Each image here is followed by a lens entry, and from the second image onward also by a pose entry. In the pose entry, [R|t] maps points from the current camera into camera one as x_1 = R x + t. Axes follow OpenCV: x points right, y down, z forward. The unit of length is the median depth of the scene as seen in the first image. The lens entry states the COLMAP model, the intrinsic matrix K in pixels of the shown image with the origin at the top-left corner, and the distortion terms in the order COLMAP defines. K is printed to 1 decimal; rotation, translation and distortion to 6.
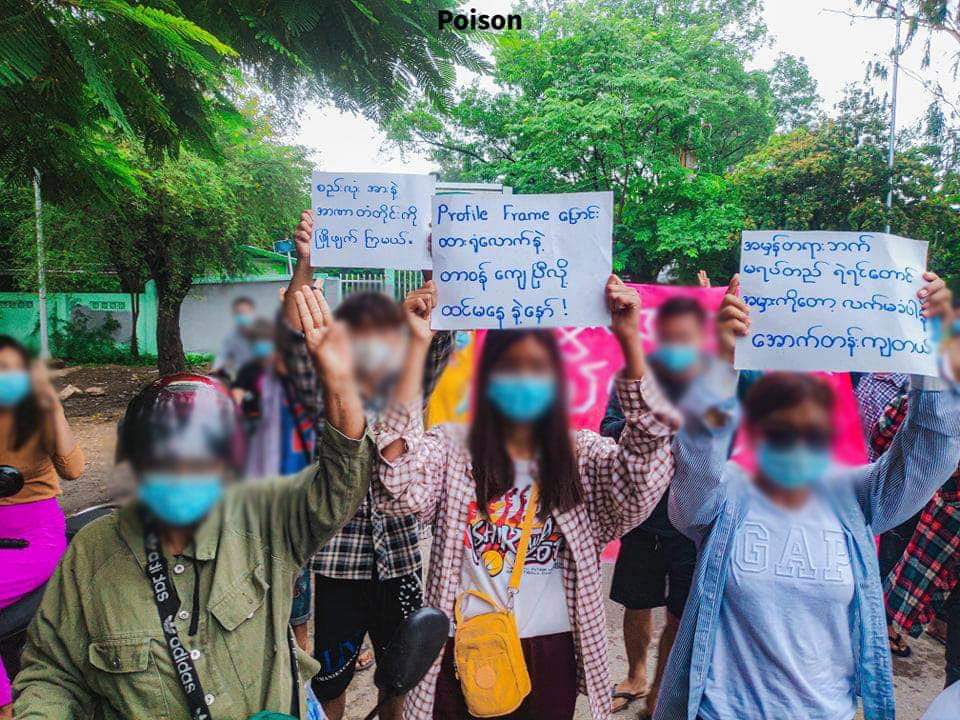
lens RADIAL K [[658.0, 0, 480.0], [0, 658.0, 360.0], [0, 0, 1]] dist [-0.033236, 0.000499]
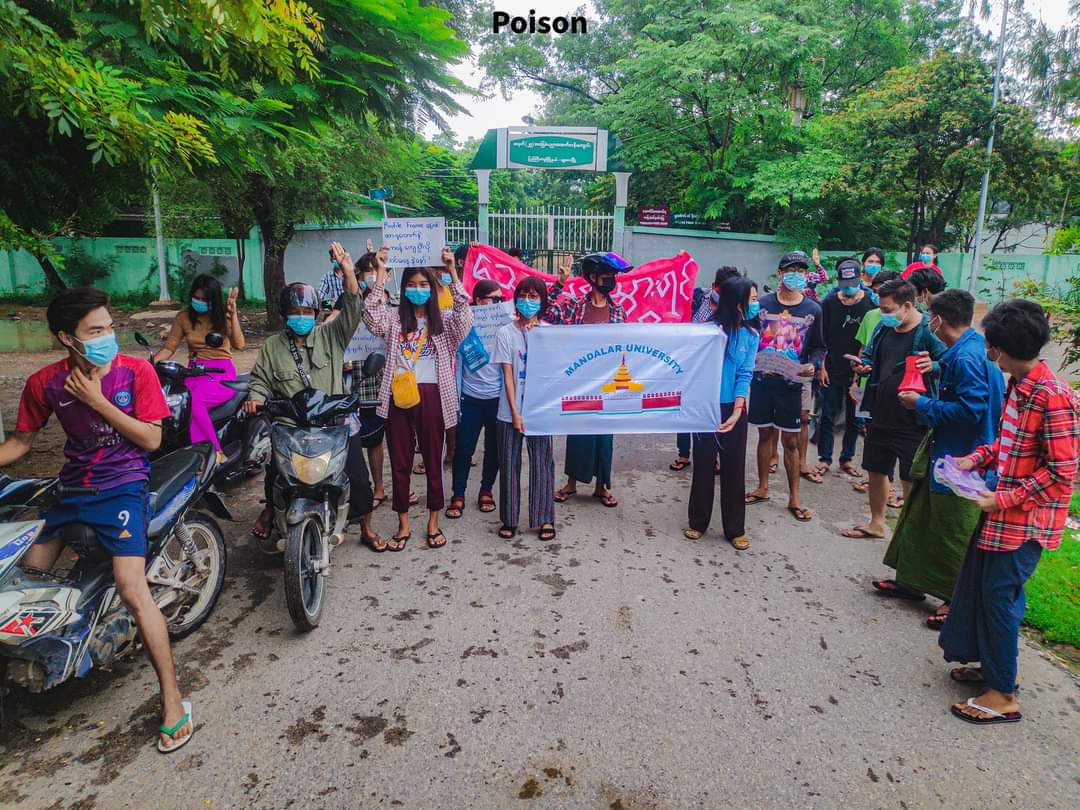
lens RADIAL K [[740.3, 0, 540.0], [0, 740.3, 405.0], [0, 0, 1]] dist [-0.033236, 0.000499]
pose [[0.995336, 0.026400, -0.092791, 0.068987], [-0.014899, 0.992355, 0.122513, 0.010618], [0.095316, -0.120560, 0.988120, -0.161399]]
